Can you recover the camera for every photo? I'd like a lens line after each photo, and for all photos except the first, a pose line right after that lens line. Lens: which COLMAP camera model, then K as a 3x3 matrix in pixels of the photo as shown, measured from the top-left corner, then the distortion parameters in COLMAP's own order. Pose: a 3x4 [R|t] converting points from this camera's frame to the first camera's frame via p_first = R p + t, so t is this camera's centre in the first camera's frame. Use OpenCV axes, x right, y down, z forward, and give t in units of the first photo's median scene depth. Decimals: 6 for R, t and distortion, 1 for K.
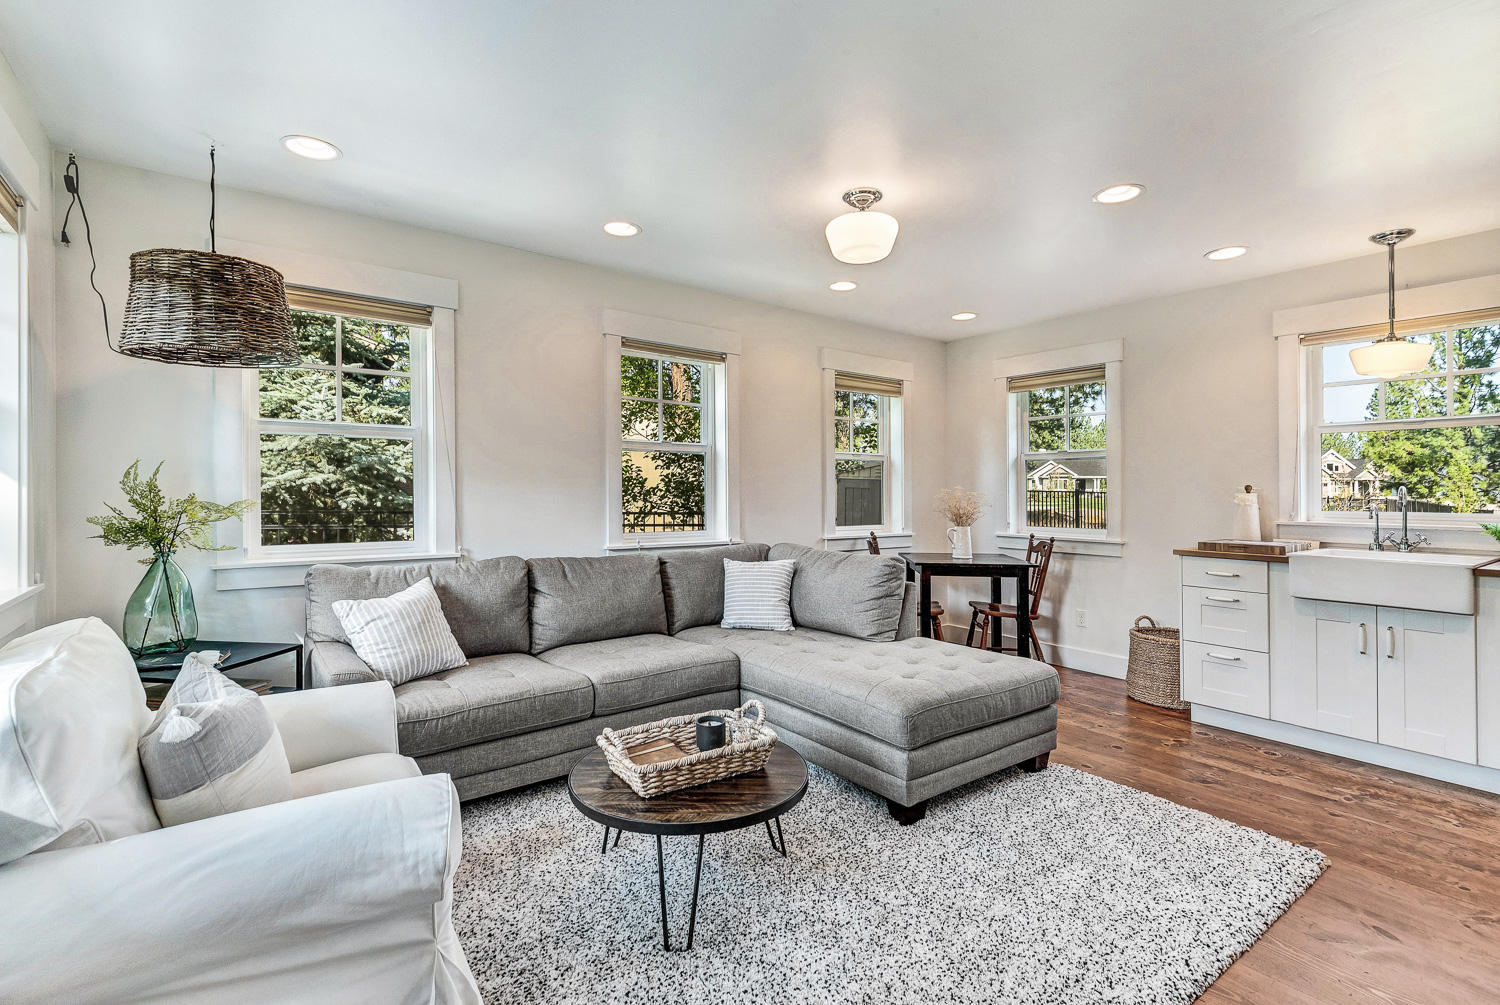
lens RADIAL K [[684.2, 0, 723.8], [0, 684.2, 486.4], [0, 0, 1]] dist [0.005466, -0.002377]
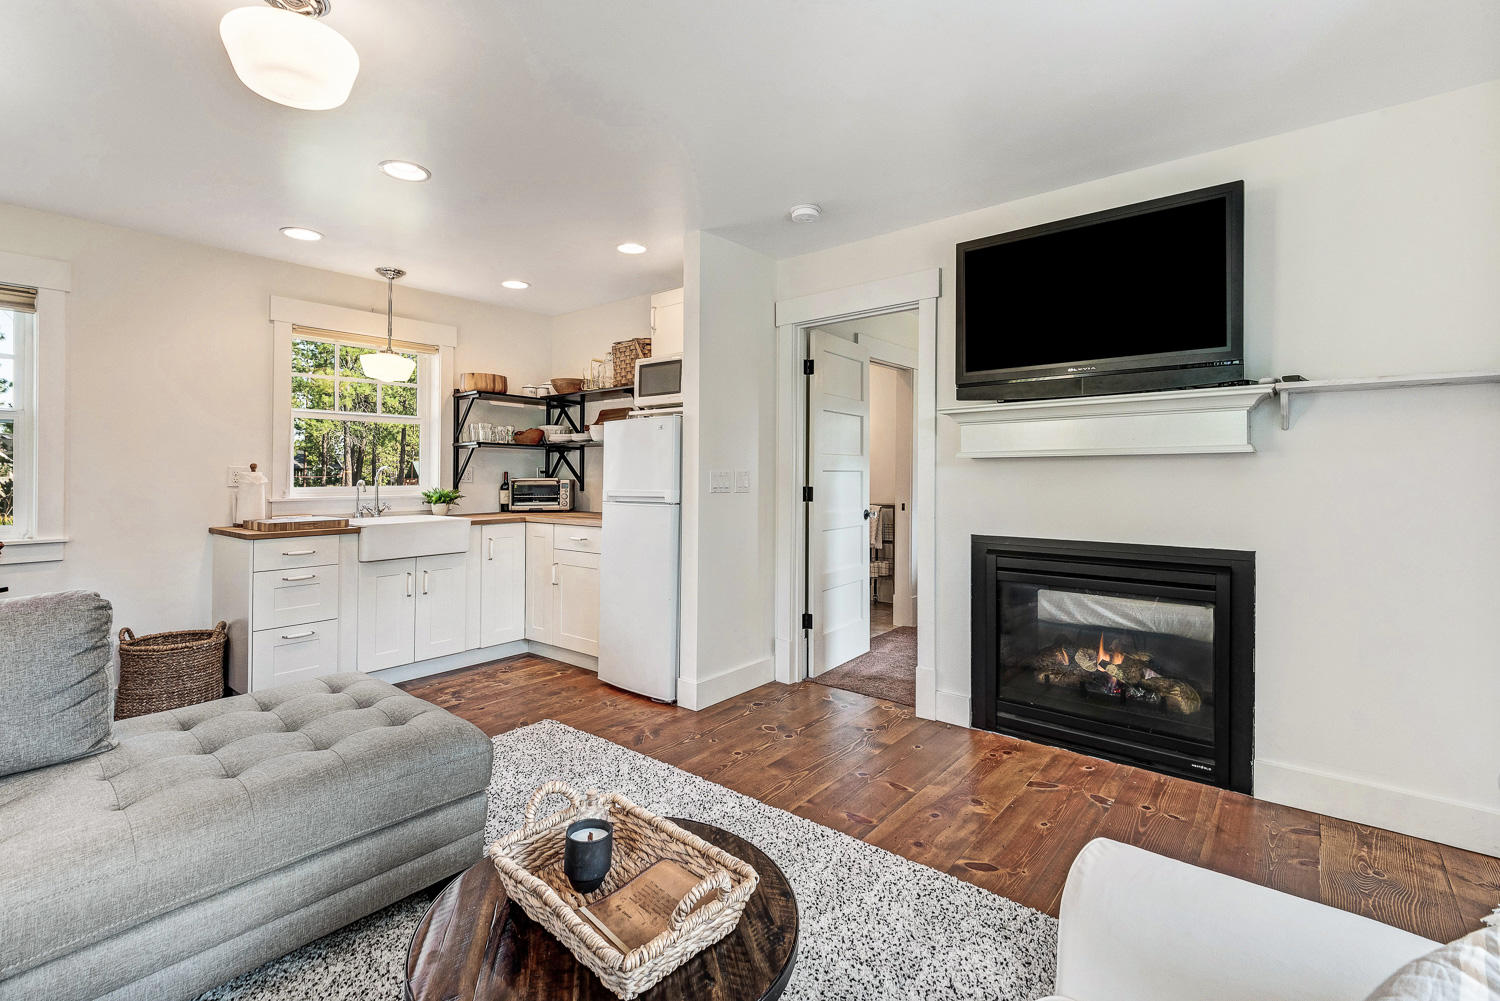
lens RADIAL K [[684.2, 0, 764.6], [0, 684.2, 446.0], [0, 0, 1]] dist [0.005466, -0.002377]
pose [[-0.266425, 0.024322, 0.963549, -0.444215], [-0.004176, 0.999643, -0.026388, -0.004872], [-0.963847, -0.011055, -0.266228, 0.639888]]
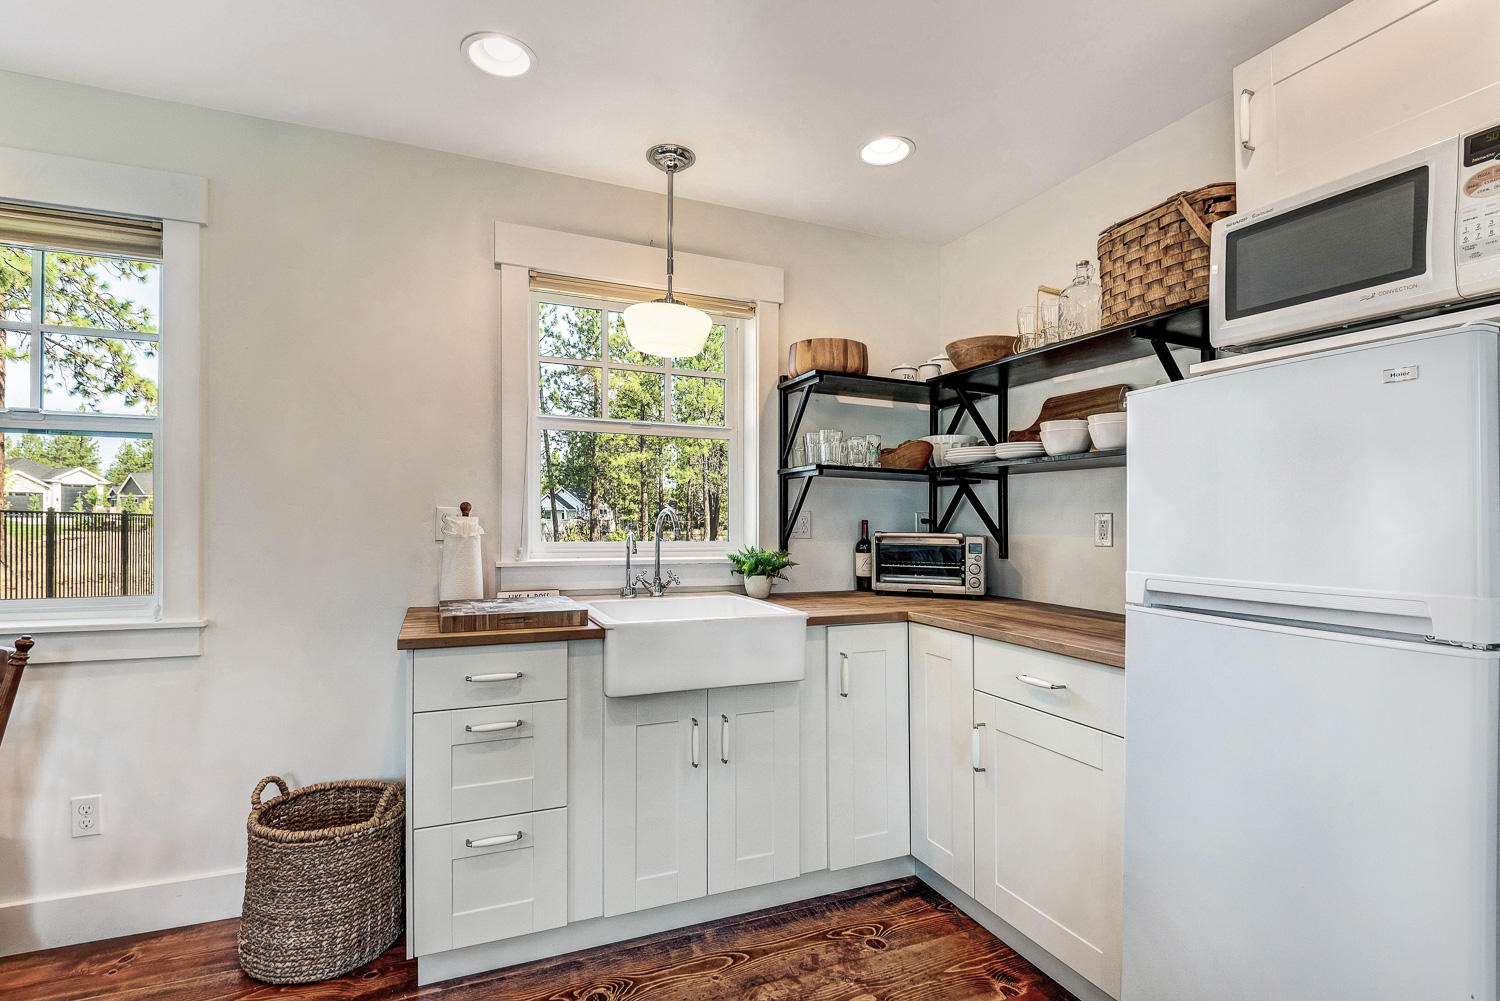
lens RADIAL K [[737.7, 0, 754.6], [0, 737.7, 501.0], [0, 0, 1]] dist [-0.003195, 0.000205]
pose [[0.211904, 0.011260, 0.977226, 0.239237], [-0.007310, 0.999924, -0.009937, 0.001281], [-0.977263, -0.005038, 0.211970, 0.727009]]
